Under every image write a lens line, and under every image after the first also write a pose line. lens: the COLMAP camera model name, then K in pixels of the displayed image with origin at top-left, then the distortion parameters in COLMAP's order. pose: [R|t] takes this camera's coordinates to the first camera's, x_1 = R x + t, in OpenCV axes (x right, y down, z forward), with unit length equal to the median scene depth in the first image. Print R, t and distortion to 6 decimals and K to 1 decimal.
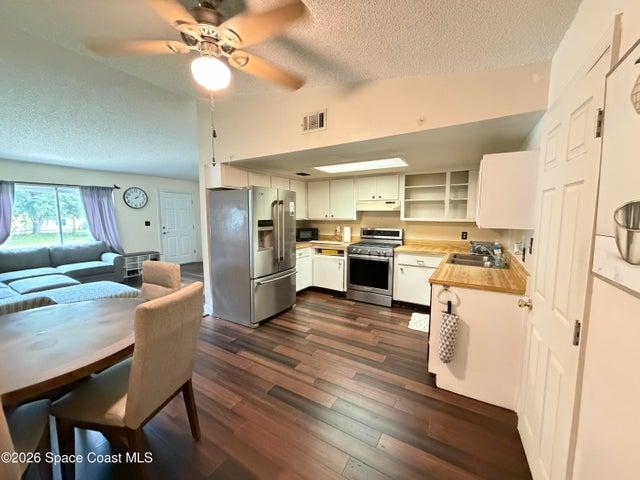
lens RADIAL K [[257.7, 0, 320.0], [0, 257.7, 240.0], [0, 0, 1]] dist [-0.000315, -0.000102]
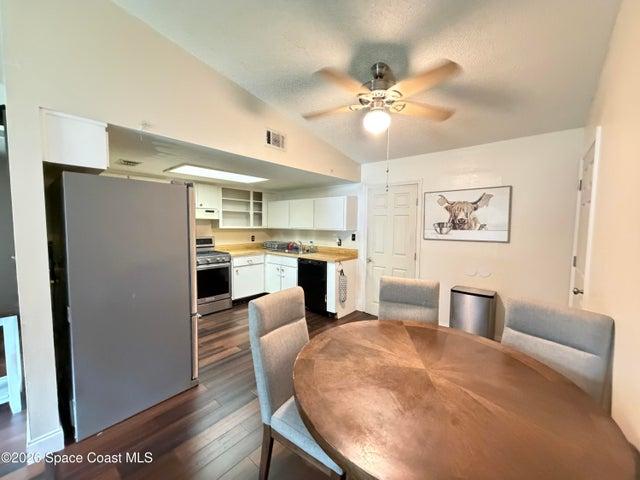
lens RADIAL K [[257.7, 0, 320.0], [0, 257.7, 240.0], [0, 0, 1]] dist [-0.000315, -0.000102]
pose [[0.140206, -0.059293, 0.988345, -0.772899], [0.089576, 0.994871, 0.046978, -0.044850], [-0.986062, 0.081945, 0.144798, 0.475289]]
